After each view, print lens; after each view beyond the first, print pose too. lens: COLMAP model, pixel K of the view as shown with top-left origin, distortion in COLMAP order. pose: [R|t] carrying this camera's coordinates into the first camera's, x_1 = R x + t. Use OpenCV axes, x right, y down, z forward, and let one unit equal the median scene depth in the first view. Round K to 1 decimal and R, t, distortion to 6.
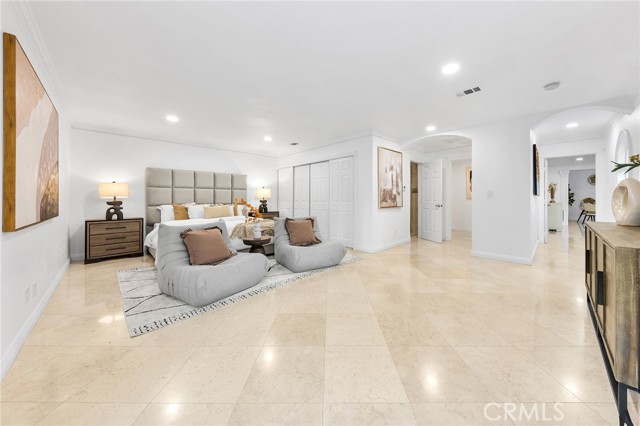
lens RADIAL K [[228.5, 0, 316.3], [0, 228.5, 195.1], [0, 0, 1]] dist [-0.000410, -0.000095]
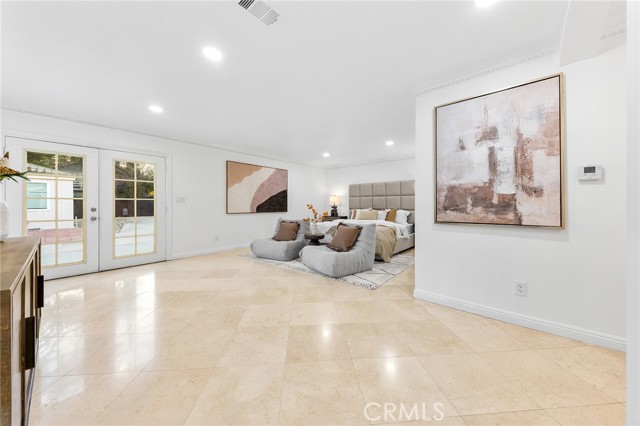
lens RADIAL K [[221.3, 0, 327.7], [0, 221.3, 203.8], [0, 0, 1]] dist [-0.000412, -0.000103]
pose [[0.117415, -0.003998, -0.993075, 0.744867], [0.016682, 0.999859, -0.002053, 0.010090], [0.992943, -0.016325, 0.117465, 0.677658]]
